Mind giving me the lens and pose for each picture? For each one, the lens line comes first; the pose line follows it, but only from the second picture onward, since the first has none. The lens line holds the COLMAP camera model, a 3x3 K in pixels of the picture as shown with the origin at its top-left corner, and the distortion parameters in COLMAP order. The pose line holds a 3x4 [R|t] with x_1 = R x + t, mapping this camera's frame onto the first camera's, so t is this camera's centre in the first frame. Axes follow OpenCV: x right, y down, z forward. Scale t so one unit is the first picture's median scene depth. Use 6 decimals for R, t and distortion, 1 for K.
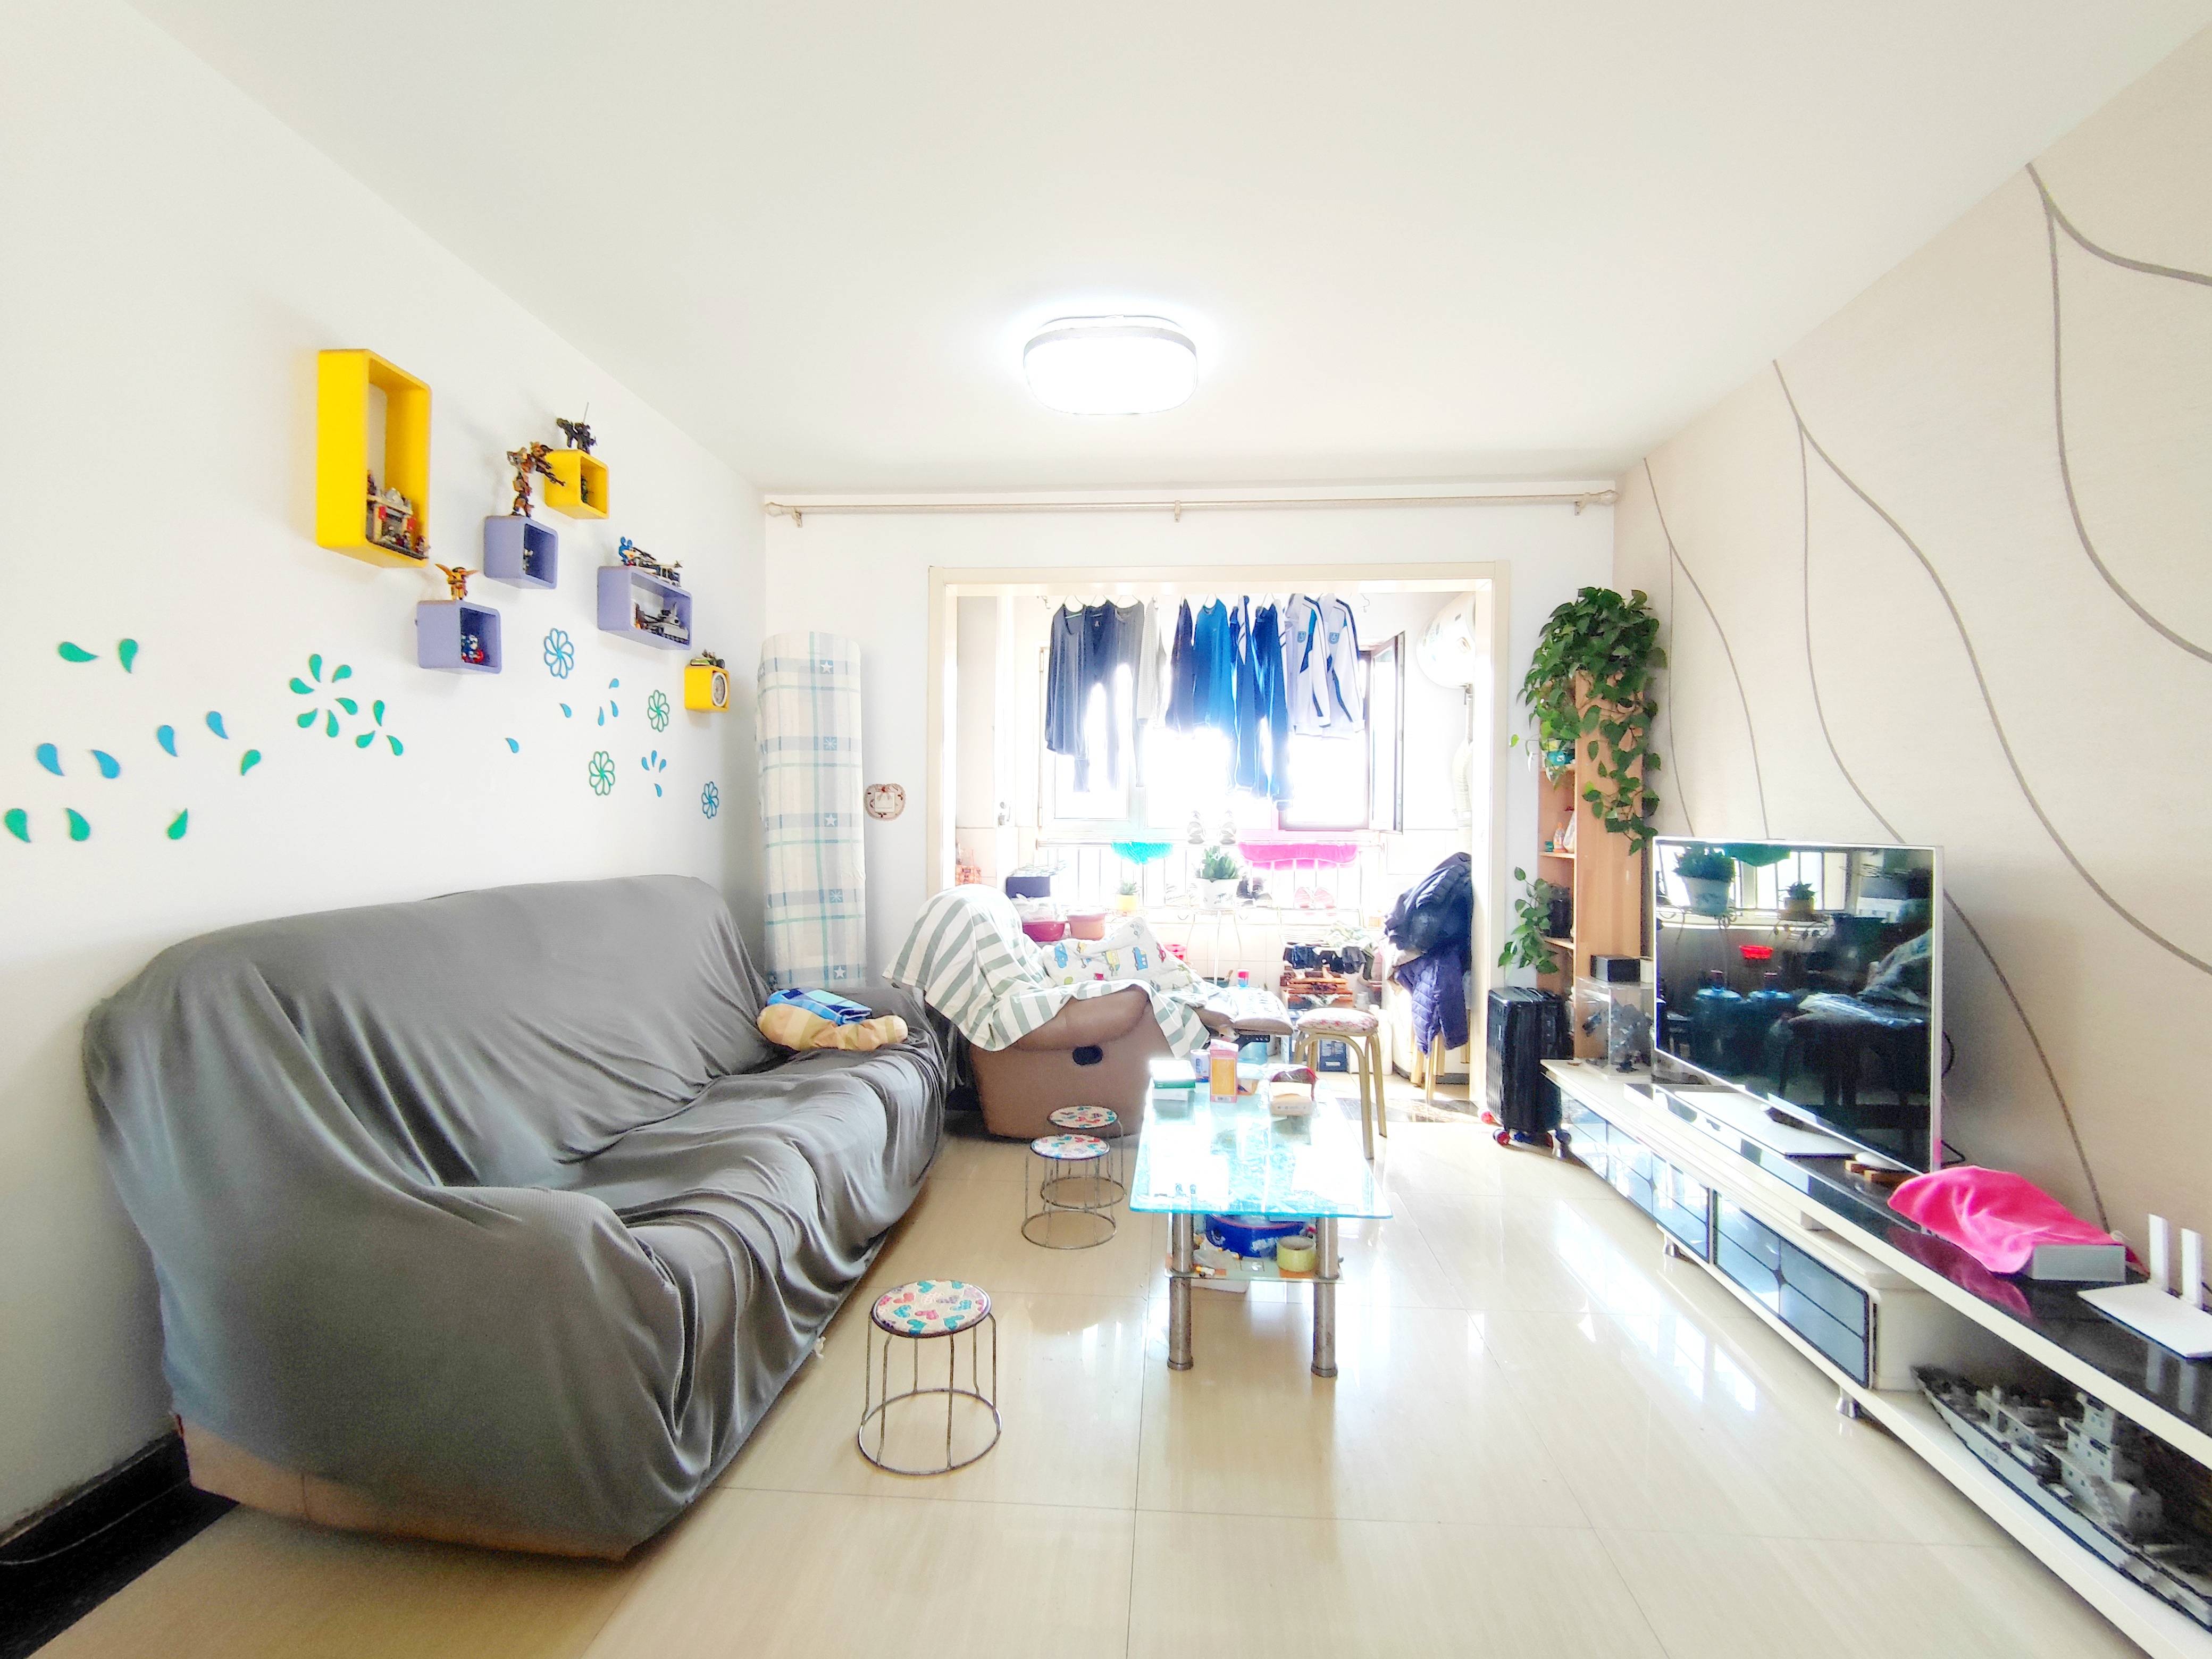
lens RADIAL K [[1030.8, 0, 1106.0], [0, 1030.8, 829.5], [0, 0, 1]] dist [0.001533, 0.000040]
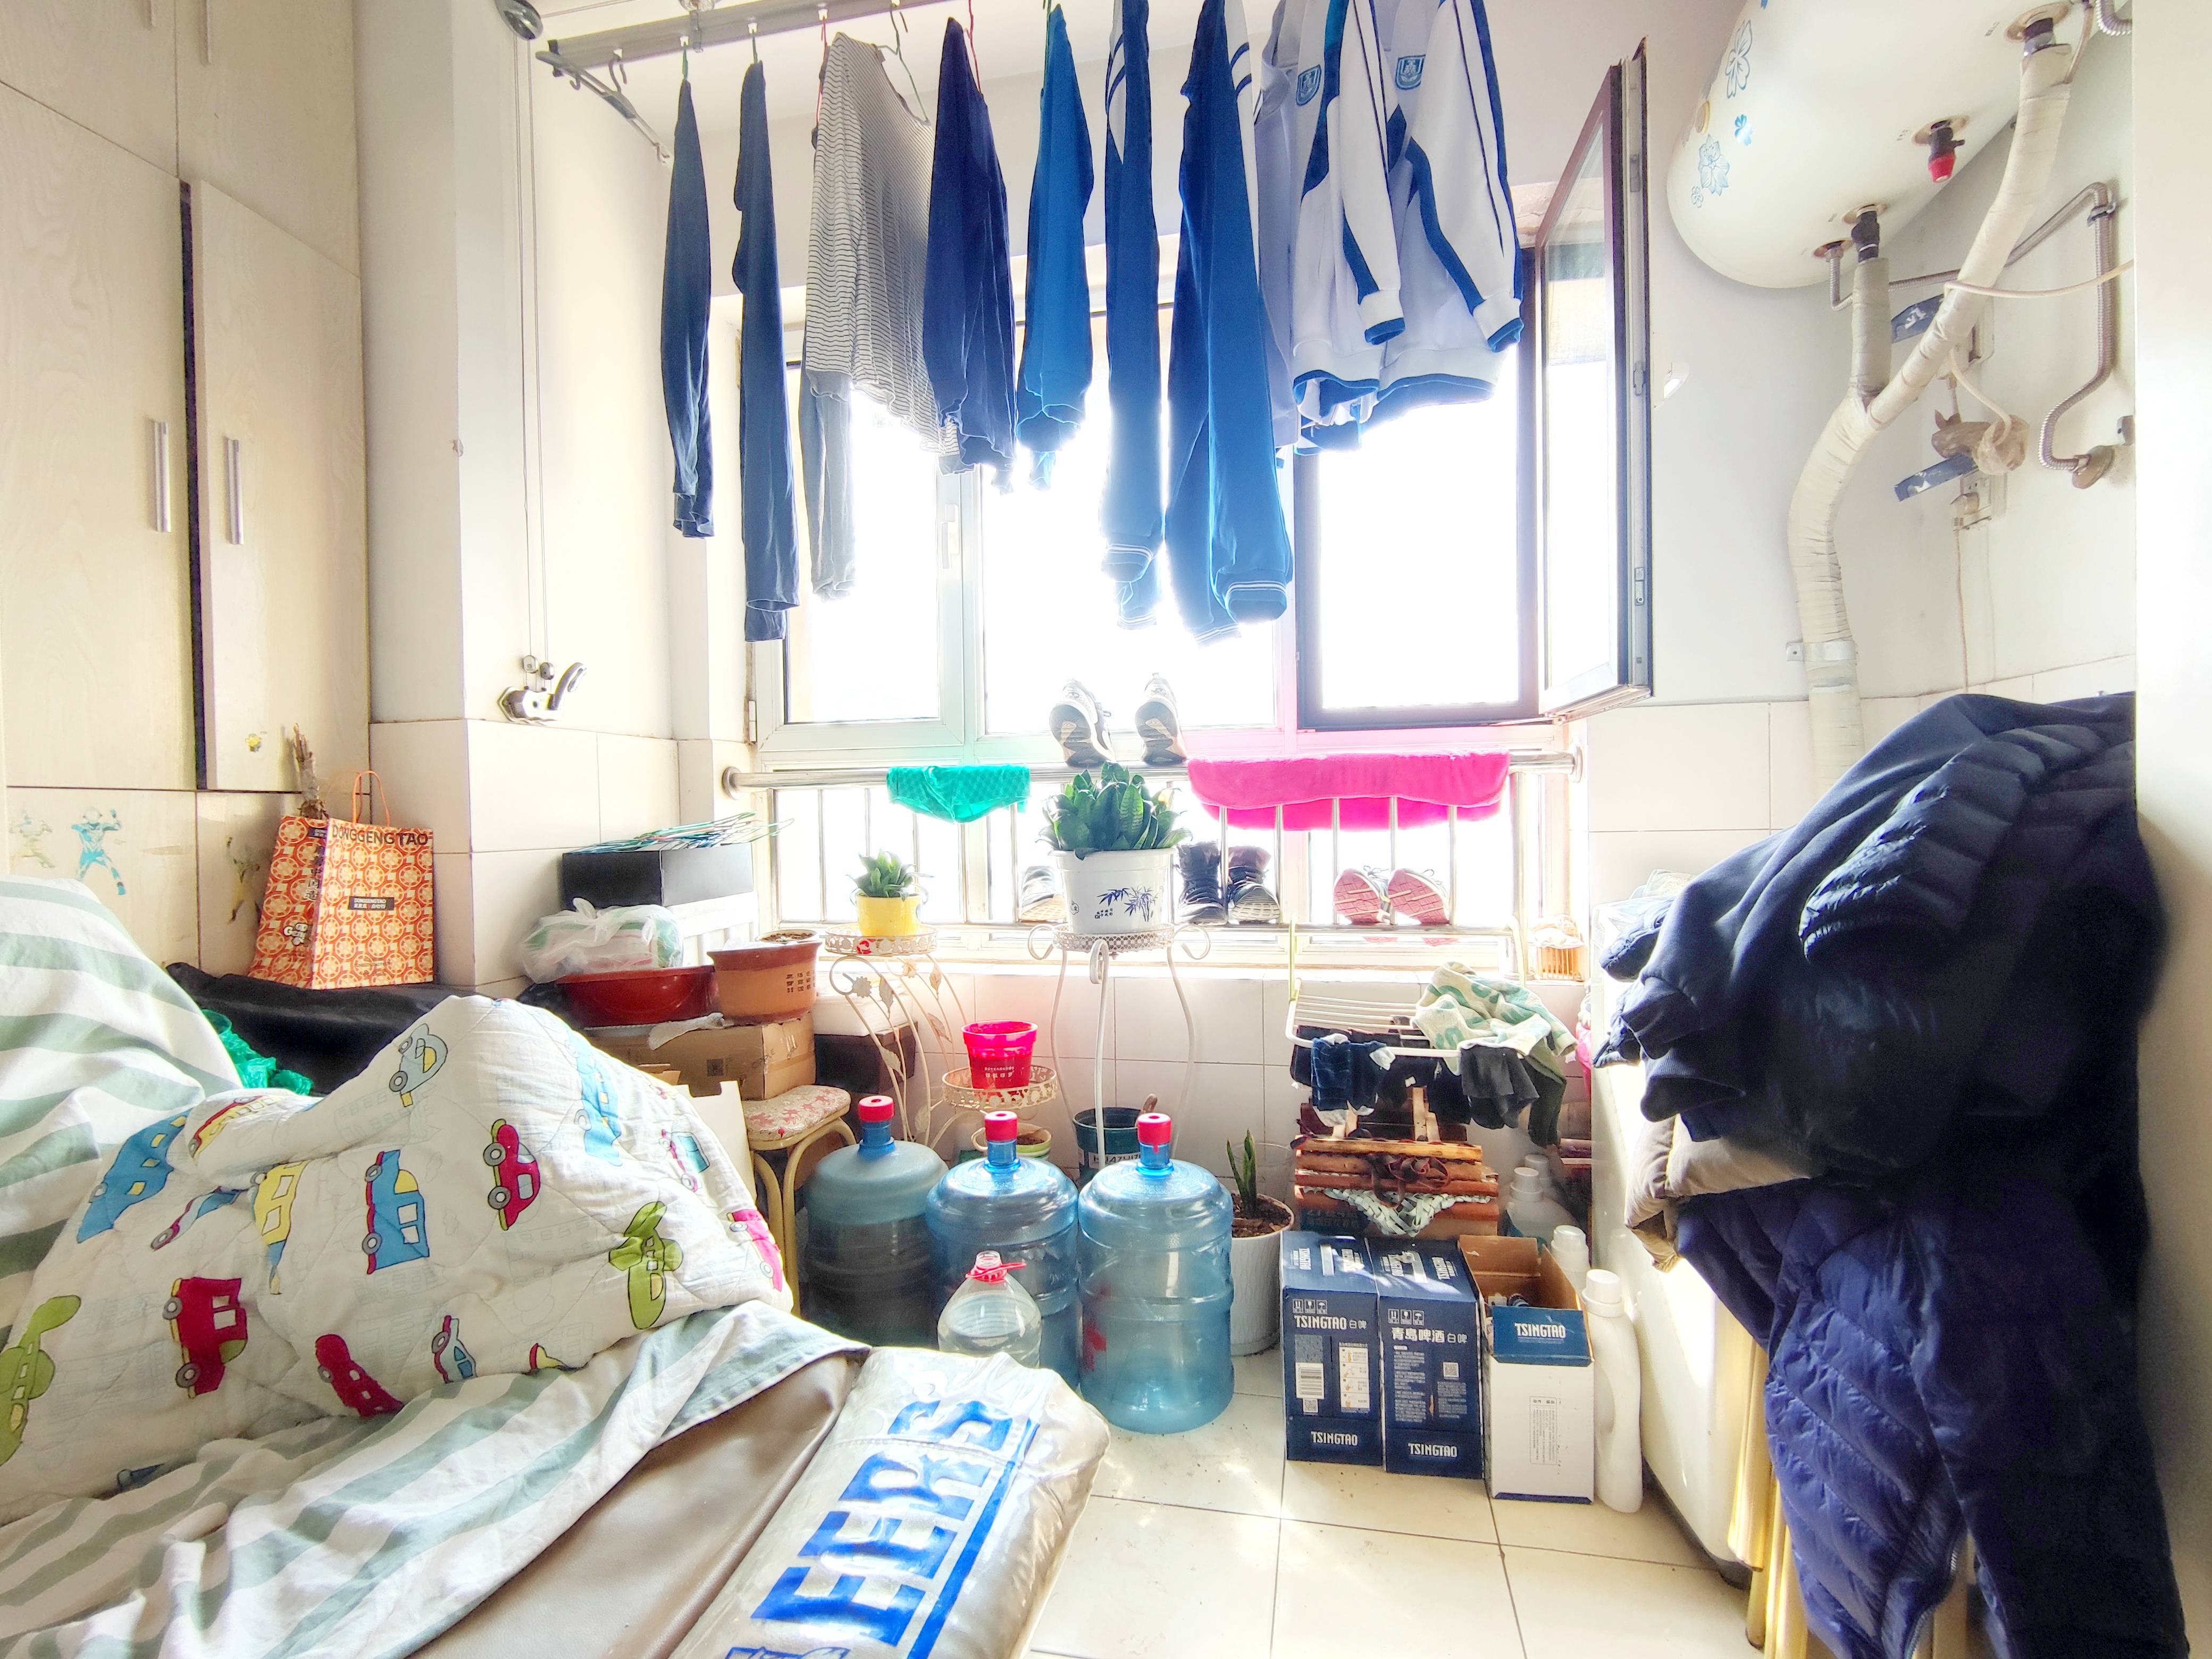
lens RADIAL K [[1030.8, 0, 1106.0], [0, 1030.8, 829.5], [0, 0, 1]] dist [0.001533, 0.000040]
pose [[0.989165, -0.020022, -0.145438, 0.164408], [0.020072, 0.999798, -0.001123, 0.041721], [0.145431, -0.001809, 0.989367, 0.651589]]
